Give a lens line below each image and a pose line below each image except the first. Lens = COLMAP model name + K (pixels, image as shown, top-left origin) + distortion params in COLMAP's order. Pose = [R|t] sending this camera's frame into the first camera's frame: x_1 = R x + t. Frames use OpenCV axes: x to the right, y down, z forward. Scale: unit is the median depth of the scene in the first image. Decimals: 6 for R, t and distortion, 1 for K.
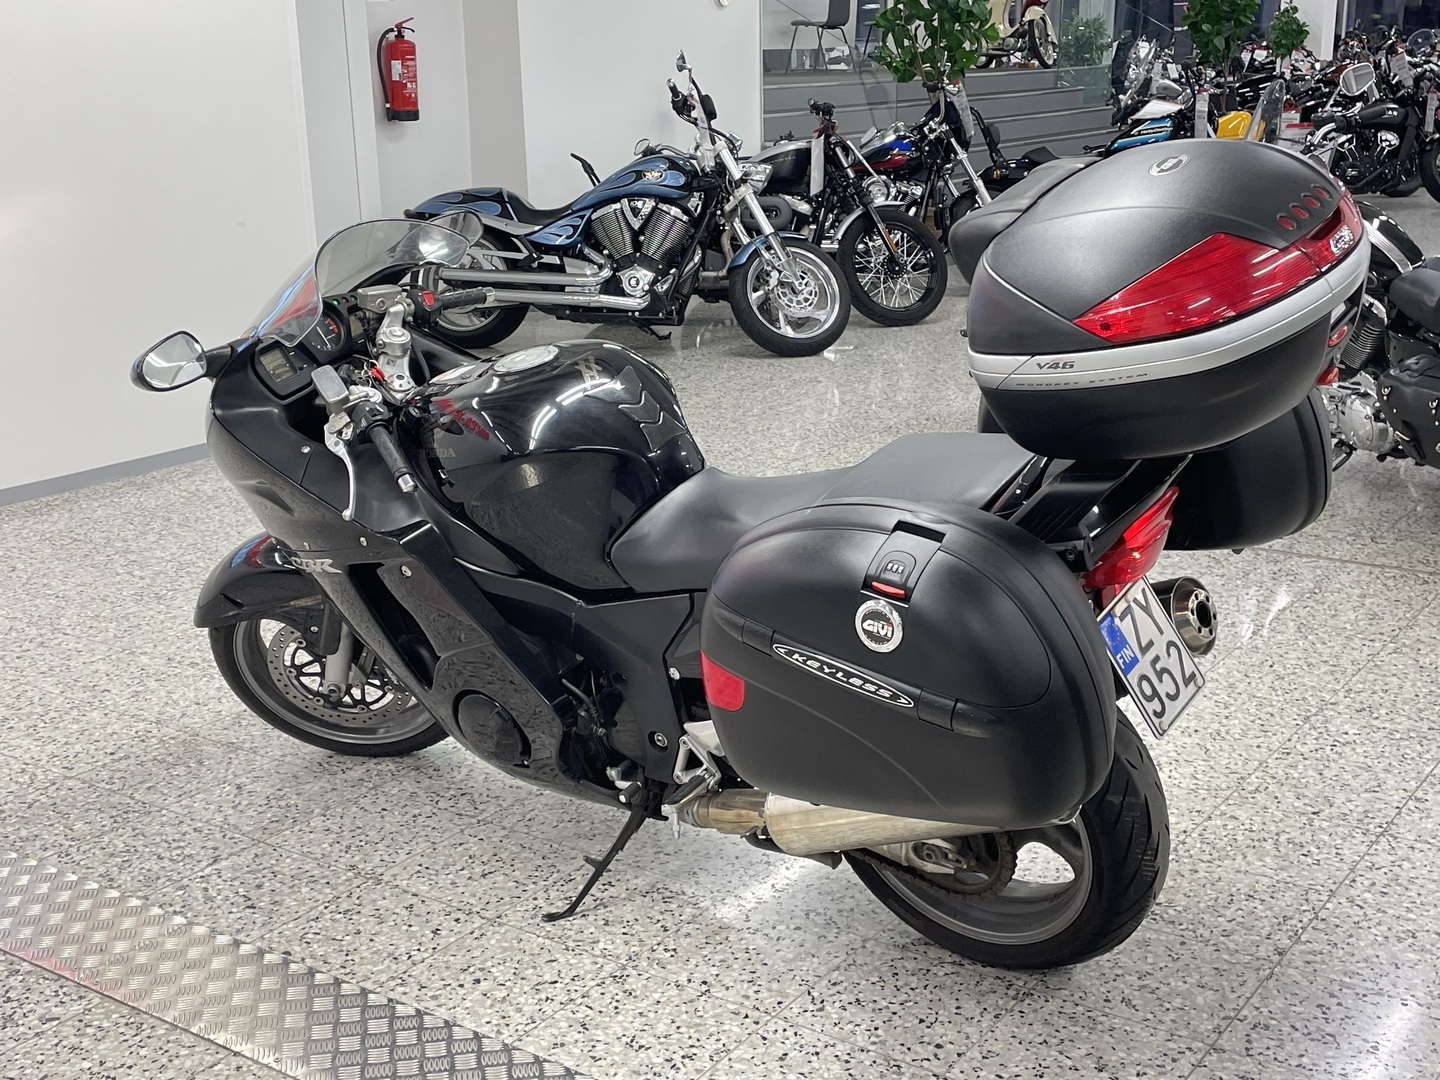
lens RADIAL K [[1801.7, 0, 720.0], [0, 1801.7, 540.0], [0, 0, 1]] dist [0.123944, -0.233579]
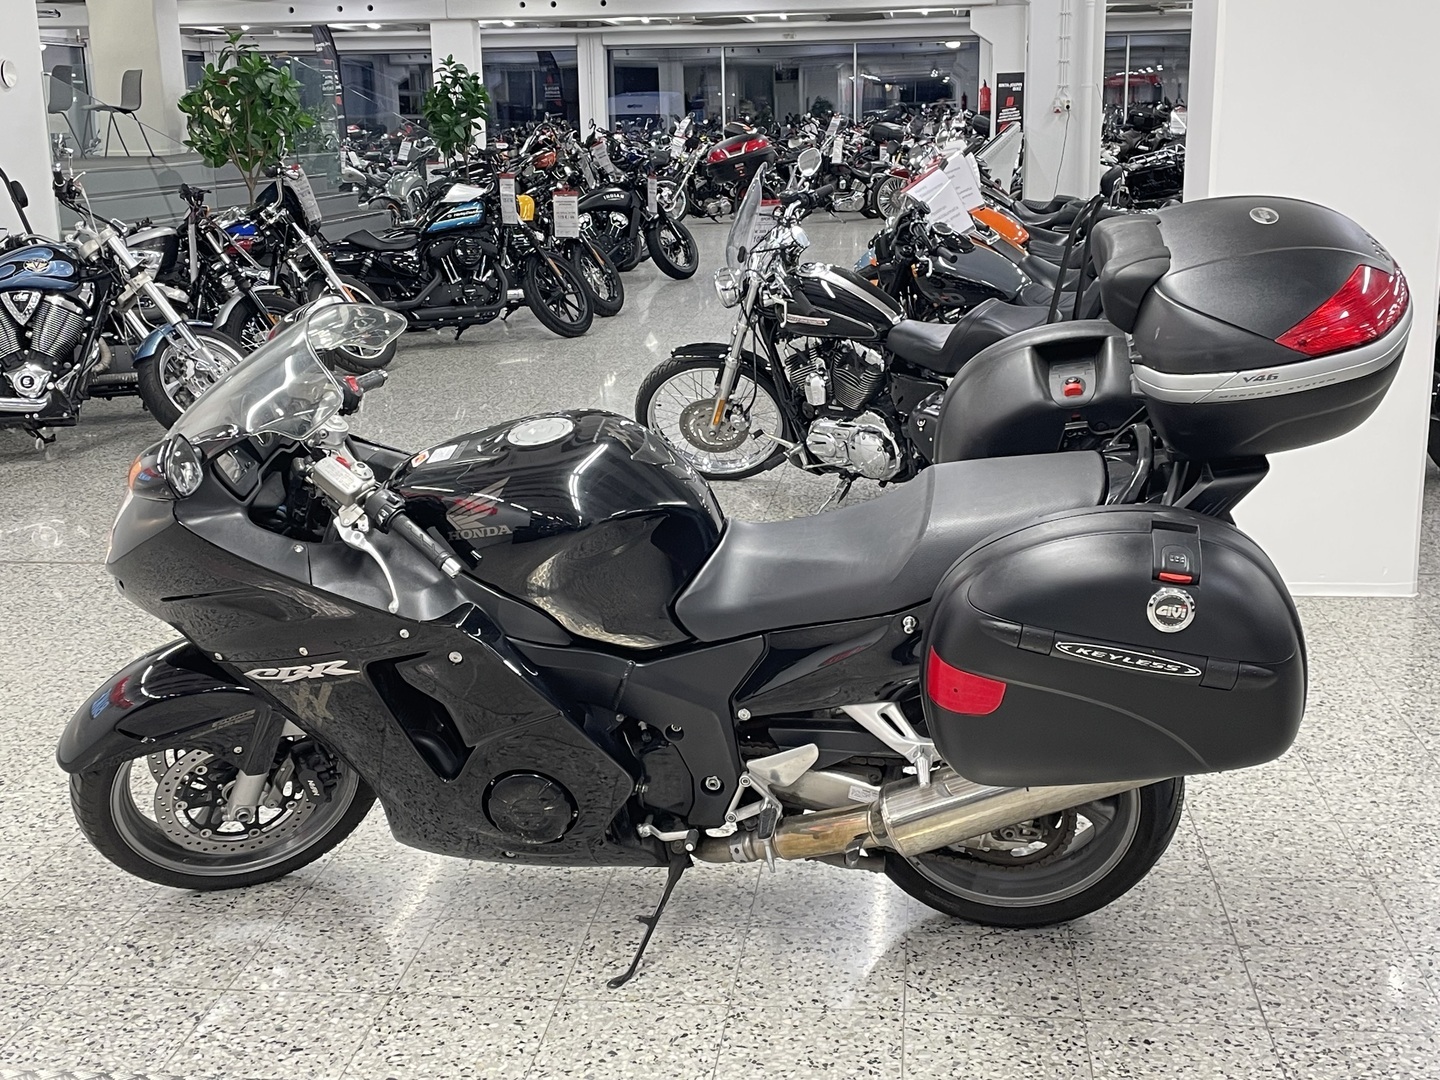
lens RADIAL K [[1801.7, 0, 720.0], [0, 1801.7, 540.0], [0, 0, 1]] dist [0.123944, -0.233579]
pose [[0.870157, -0.108742, 0.480626, -0.196659], [0.130978, 0.991302, -0.012847, -0.005547], [-0.475049, 0.074130, 0.876832, 0.028947]]
